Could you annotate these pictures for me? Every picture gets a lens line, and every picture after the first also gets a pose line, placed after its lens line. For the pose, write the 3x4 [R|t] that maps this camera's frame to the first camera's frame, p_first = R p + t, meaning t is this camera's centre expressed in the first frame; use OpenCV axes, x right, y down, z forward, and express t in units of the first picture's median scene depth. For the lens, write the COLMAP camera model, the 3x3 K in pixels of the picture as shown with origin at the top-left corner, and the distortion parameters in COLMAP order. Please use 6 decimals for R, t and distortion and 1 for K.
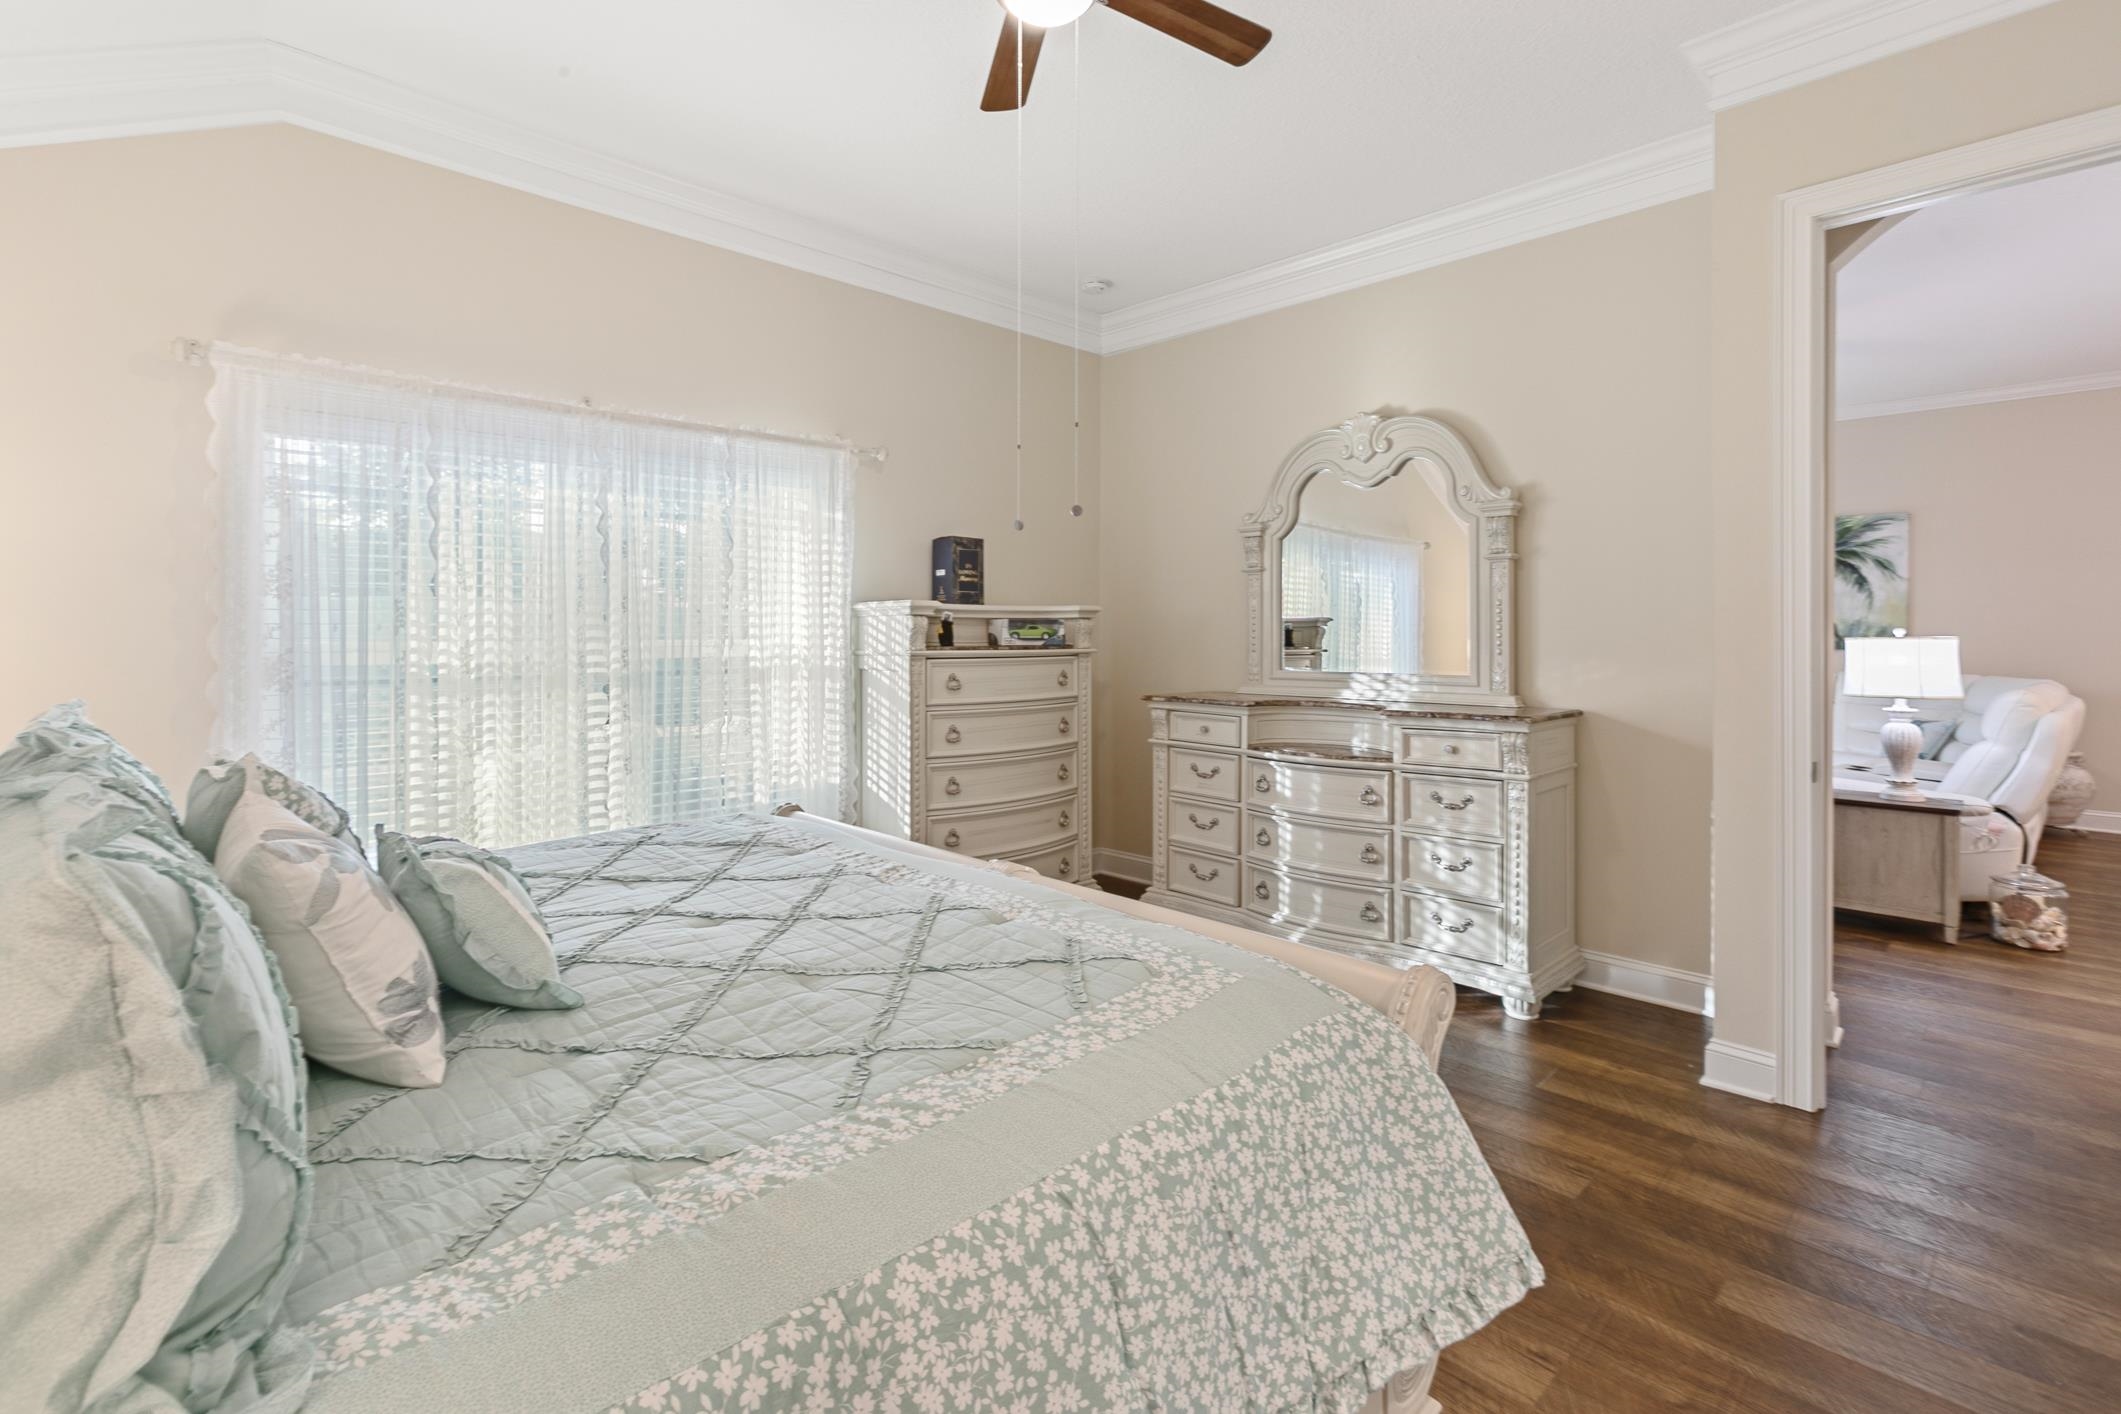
lens RADIAL K [[972.2, 0, 1051.1], [0, 972.2, 653.4], [0, 0, 1]] dist [0.000582, 0.000172]
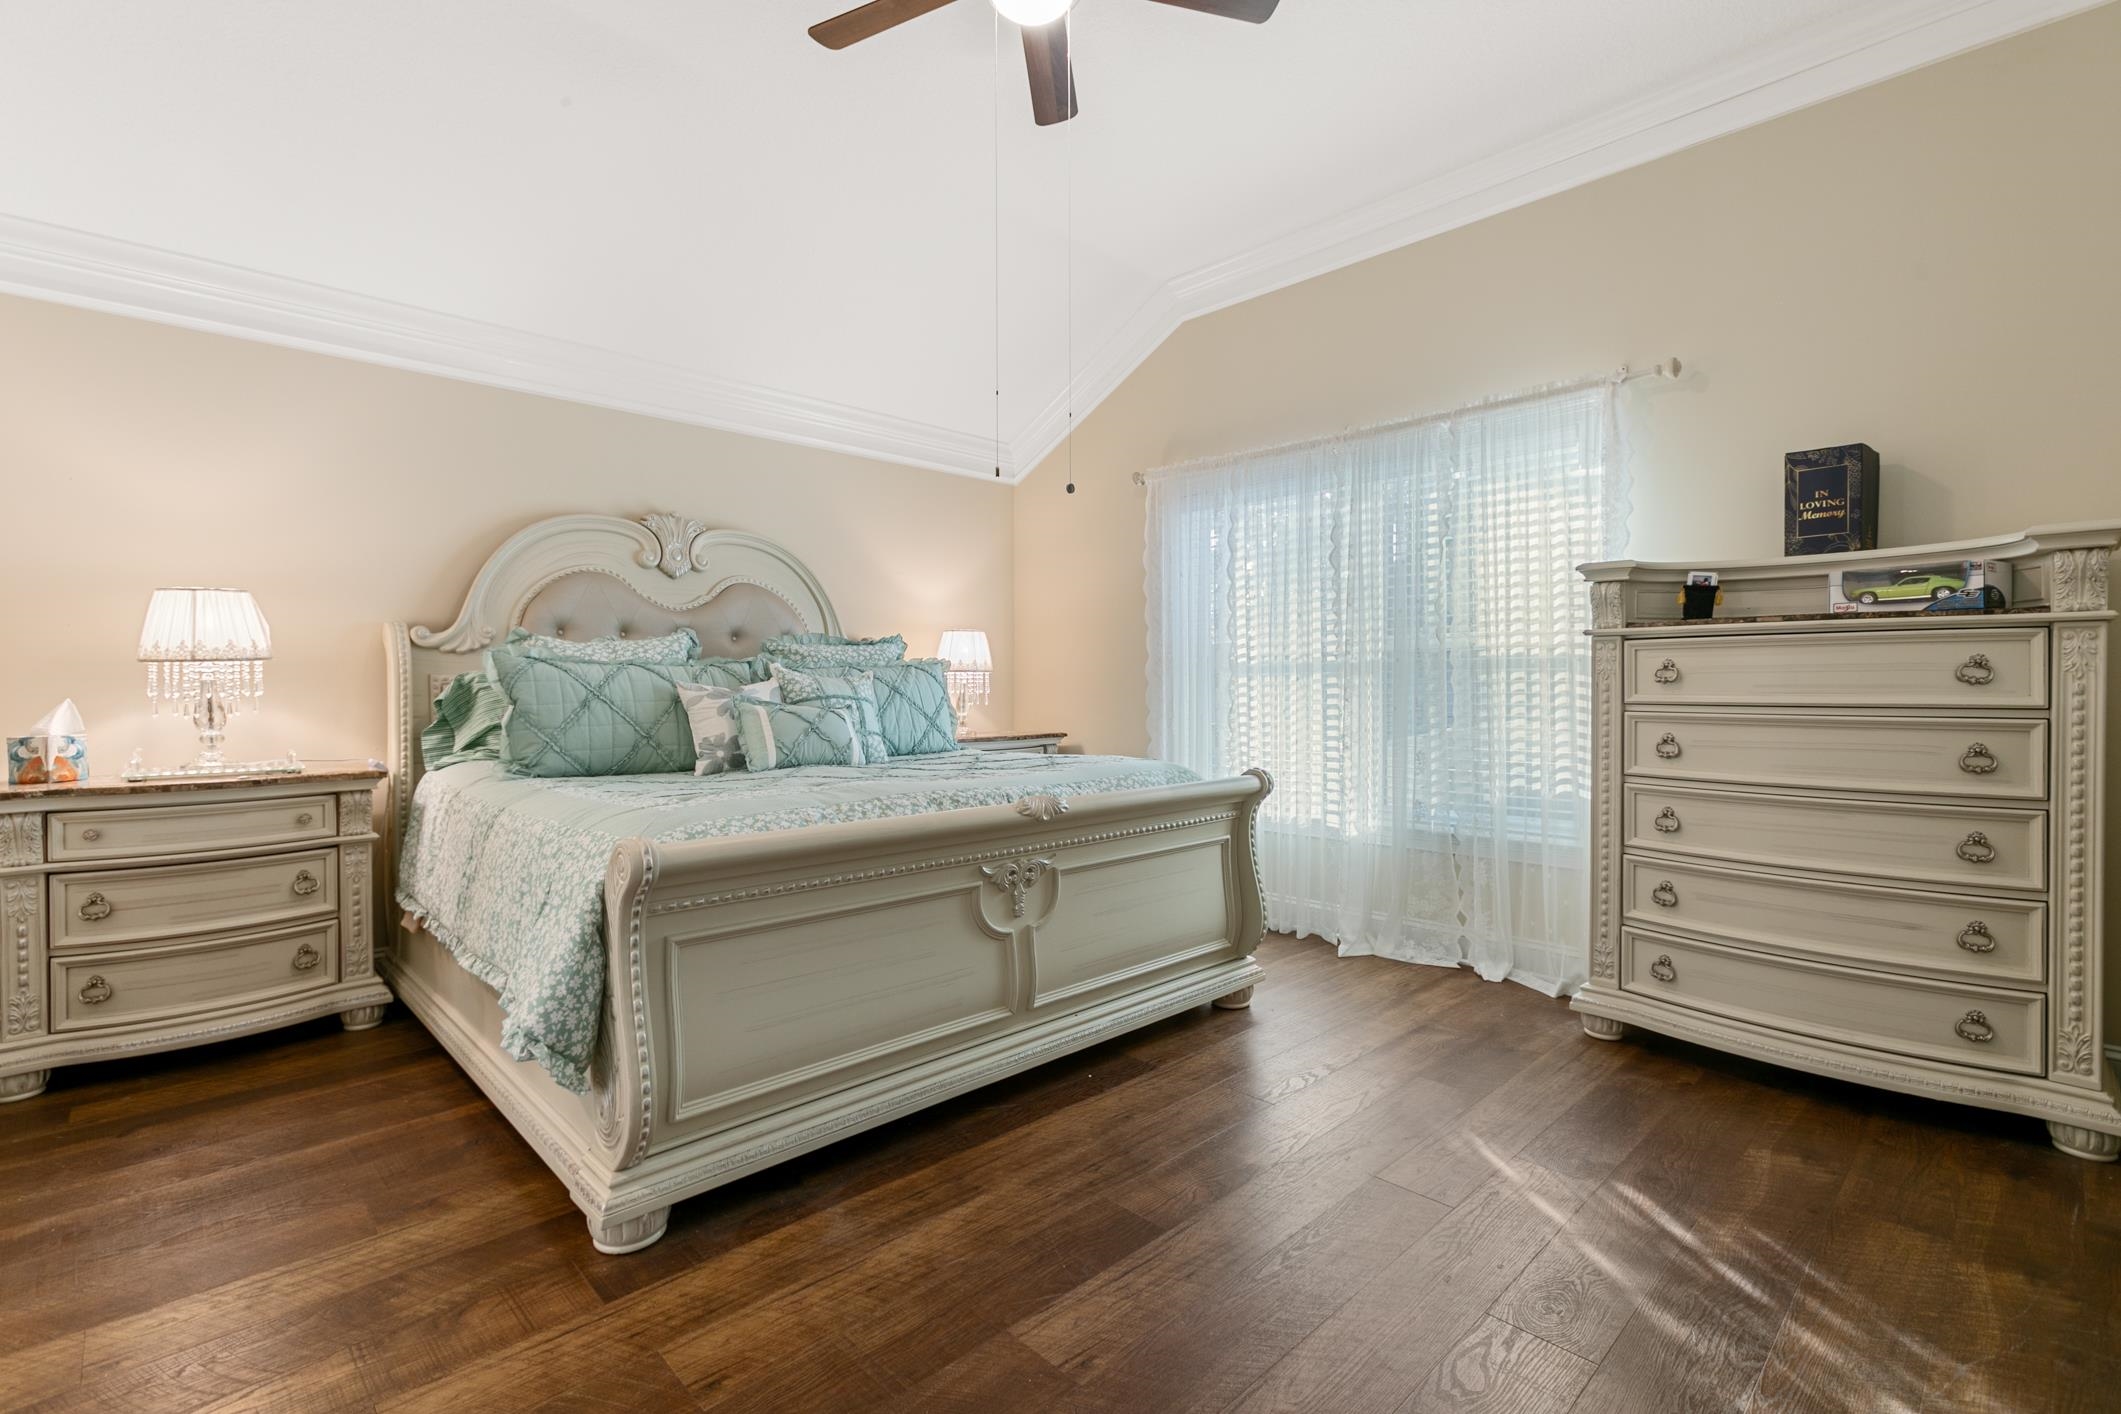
lens RADIAL K [[1004.0, 0, 1060.4], [0, 1004.0, 701.2], [0, 0, 1]] dist [0.002138, 0.000175]
pose [[0.015651, 0.012375, -0.999801, 0.618371], [-0.012451, 0.999848, 0.012181, 0.047057], [0.999800, 0.012258, 0.015803, 0.544025]]
